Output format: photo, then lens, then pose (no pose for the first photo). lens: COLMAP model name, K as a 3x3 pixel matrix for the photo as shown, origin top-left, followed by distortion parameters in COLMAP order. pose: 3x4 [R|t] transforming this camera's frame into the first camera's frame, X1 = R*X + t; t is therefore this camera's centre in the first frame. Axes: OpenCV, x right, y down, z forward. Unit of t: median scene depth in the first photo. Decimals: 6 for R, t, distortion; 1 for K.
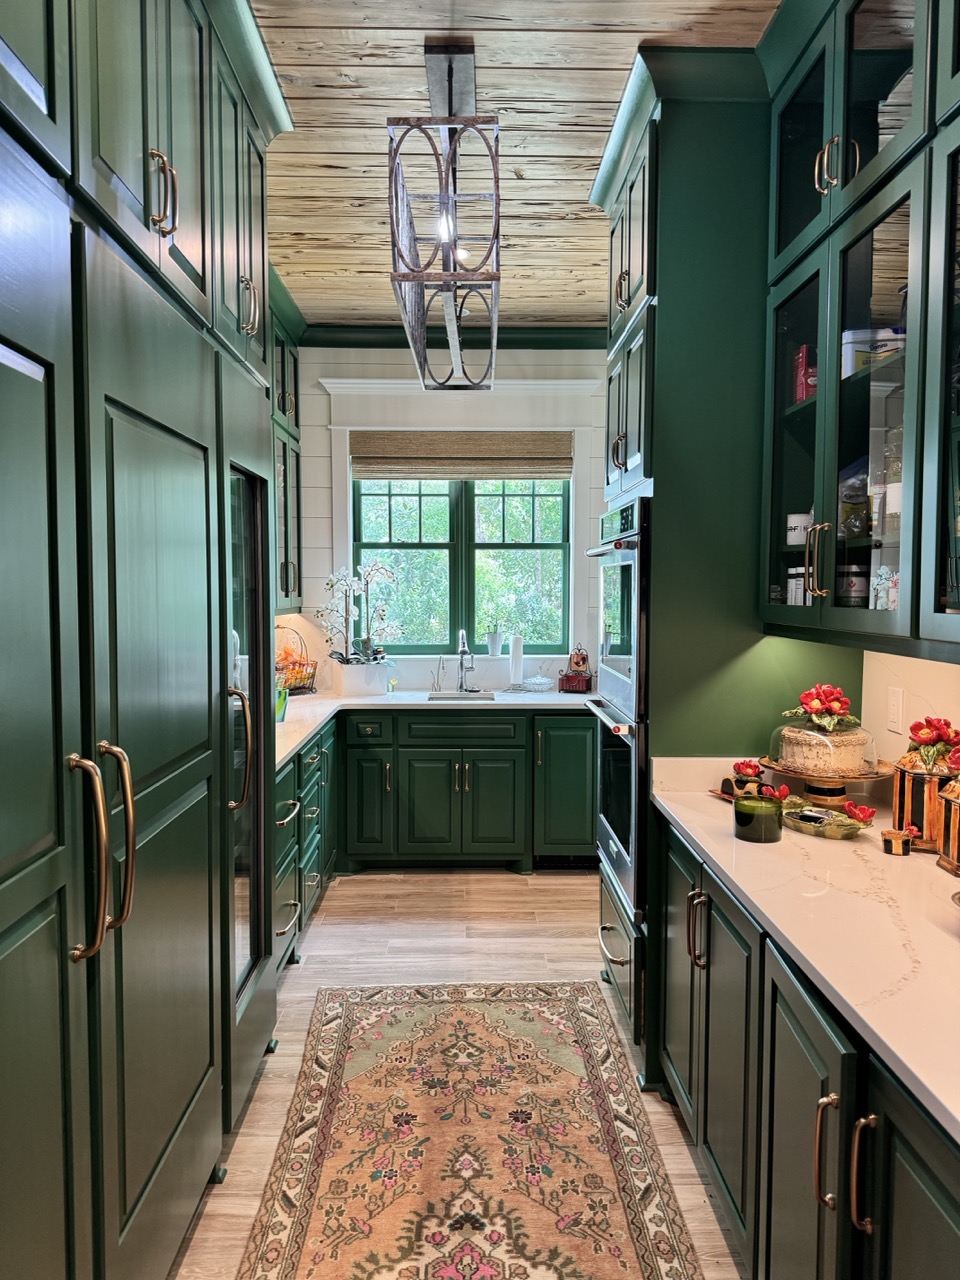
lens RADIAL K [[889.9, 0, 480.0], [0, 889.9, 640.0], [0, 0, 1]] dist [-0.001339, -0.000137]
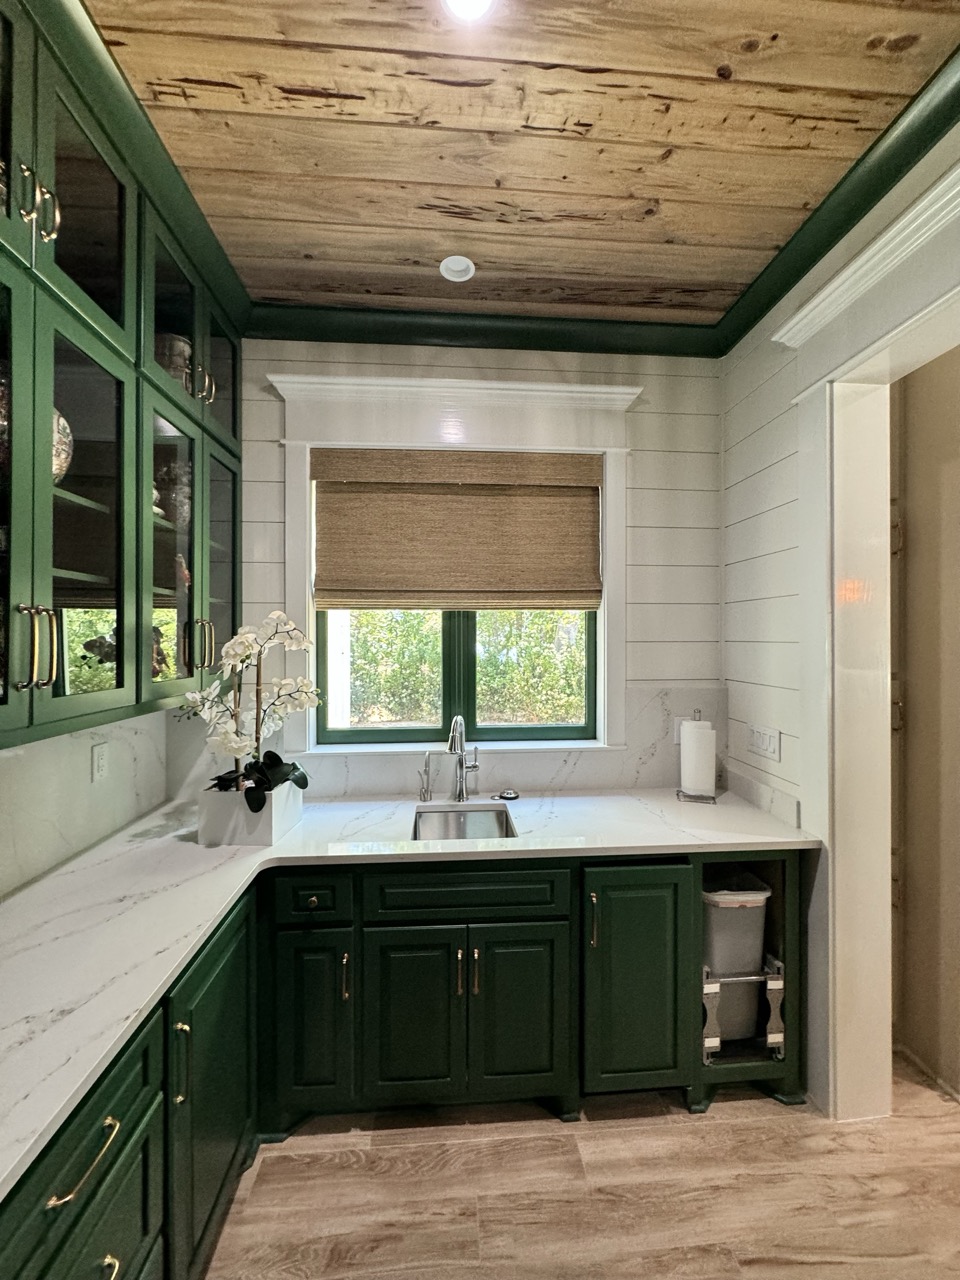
lens RADIAL K [[512.5, 0, 480.0], [0, 512.5, 640.0], [0, 0, 1]] dist [-0.000794, -0.000074]
pose [[0.998110, -0.000870, 0.061441, -0.033535], [0.004290, 0.998446, -0.055559, -0.054377], [-0.061297, 0.055718, 0.996563, 0.635482]]
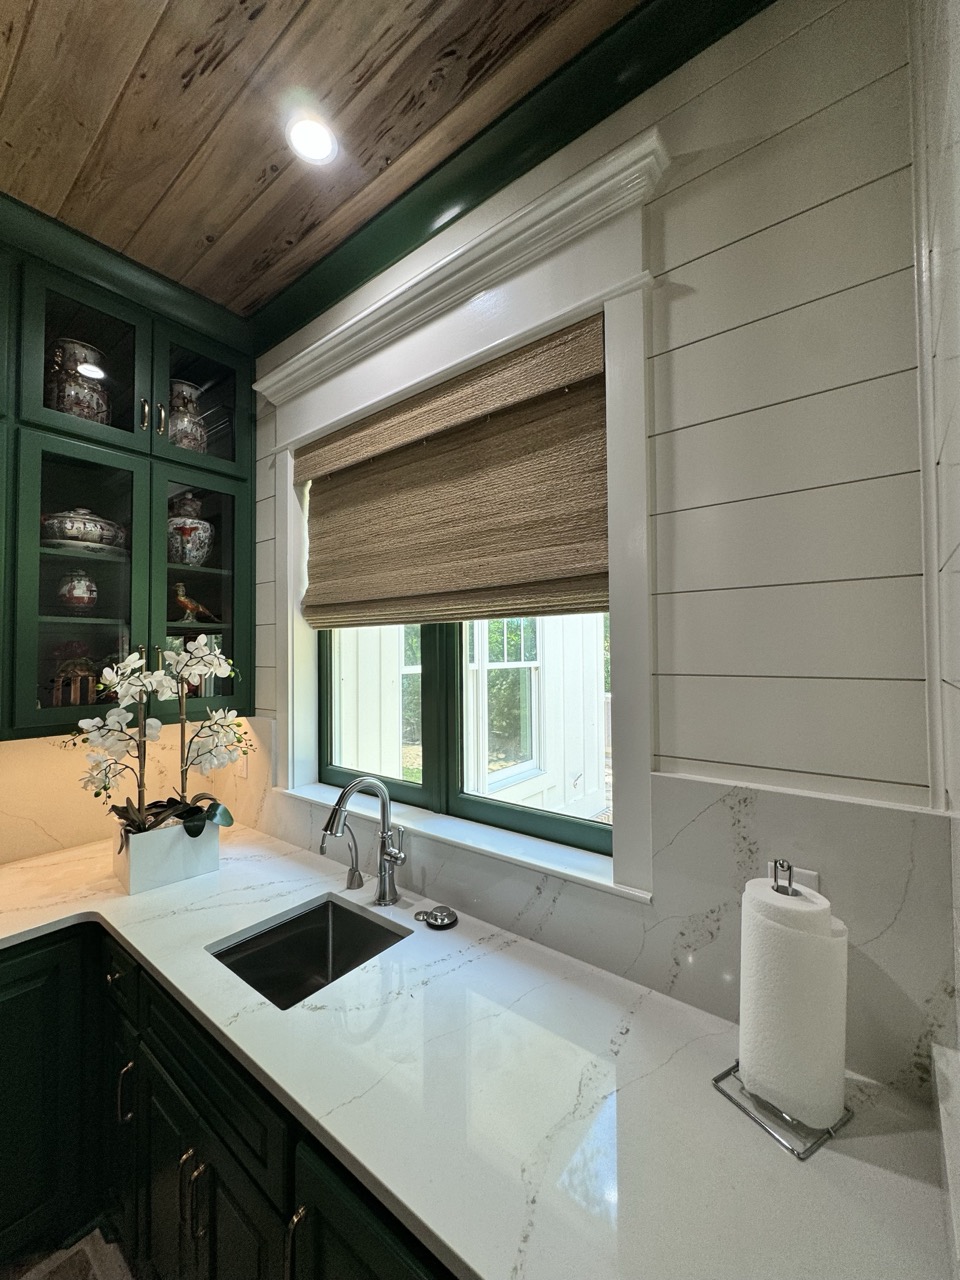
lens RADIAL K [[512.5, 0, 480.0], [0, 512.5, 640.0], [0, 0, 1]] dist [-0.000794, -0.000074]
pose [[0.779868, -0.019694, -0.625634, 0.231443], [-0.028539, 0.997347, -0.066970, -0.078026], [0.625293, 0.070083, 0.777237, 0.892664]]
